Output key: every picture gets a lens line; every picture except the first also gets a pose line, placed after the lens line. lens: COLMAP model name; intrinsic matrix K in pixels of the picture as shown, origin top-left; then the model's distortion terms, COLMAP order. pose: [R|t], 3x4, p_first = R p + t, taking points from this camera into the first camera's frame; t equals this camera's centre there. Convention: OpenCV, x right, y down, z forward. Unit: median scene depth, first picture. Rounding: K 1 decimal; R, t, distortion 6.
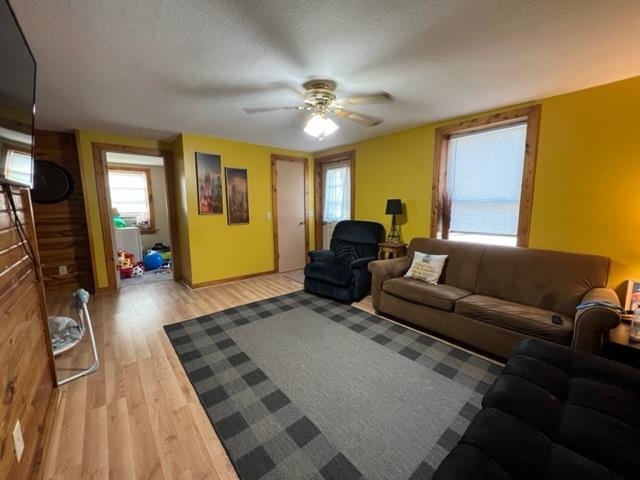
lens RADIAL K [[258.0, 0, 318.2], [0, 258.0, 239.7], [0, 0, 1]] dist [-0.001612, 0.000606]
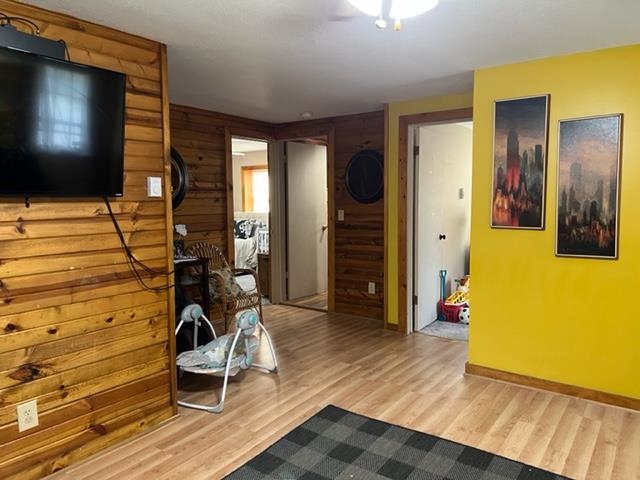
lens RADIAL K [[481.6, 0, 324.3], [0, 481.6, 238.4], [0, 0, 1]] dist [0.069658, -0.079876]
pose [[0.248092, 0.084287, -0.965063, 0.378645], [-0.126516, 0.990495, 0.053984, -0.094195], [0.960439, 0.108703, 0.256398, 0.499444]]
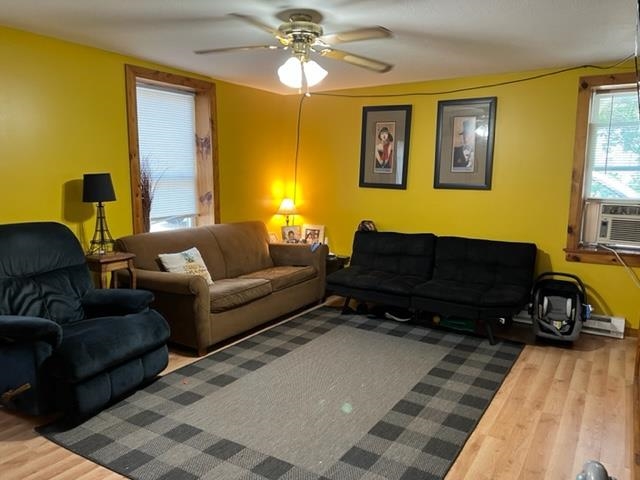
lens RADIAL K [[481.6, 0, 319.4], [0, 481.6, 244.4], [0, 0, 1]] dist [0.069658, -0.079876]
pose [[-0.306486, -0.134632, 0.942306, -0.825409], [0.128704, 0.974995, 0.181163, -0.136708], [-0.943134, 0.176803, -0.281495, 0.882546]]
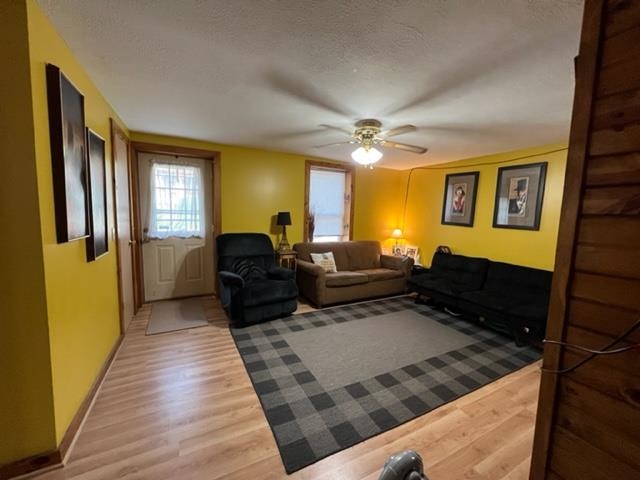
lens RADIAL K [[258.0, 0, 317.4], [0, 258.0, 240.5], [0, 0, 1]] dist [-0.001612, 0.000606]
pose [[0.215502, -0.092174, 0.972143, -0.790034], [0.104144, 0.992027, 0.070973, -0.097678], [-0.970934, 0.085948, 0.223383, 0.621494]]
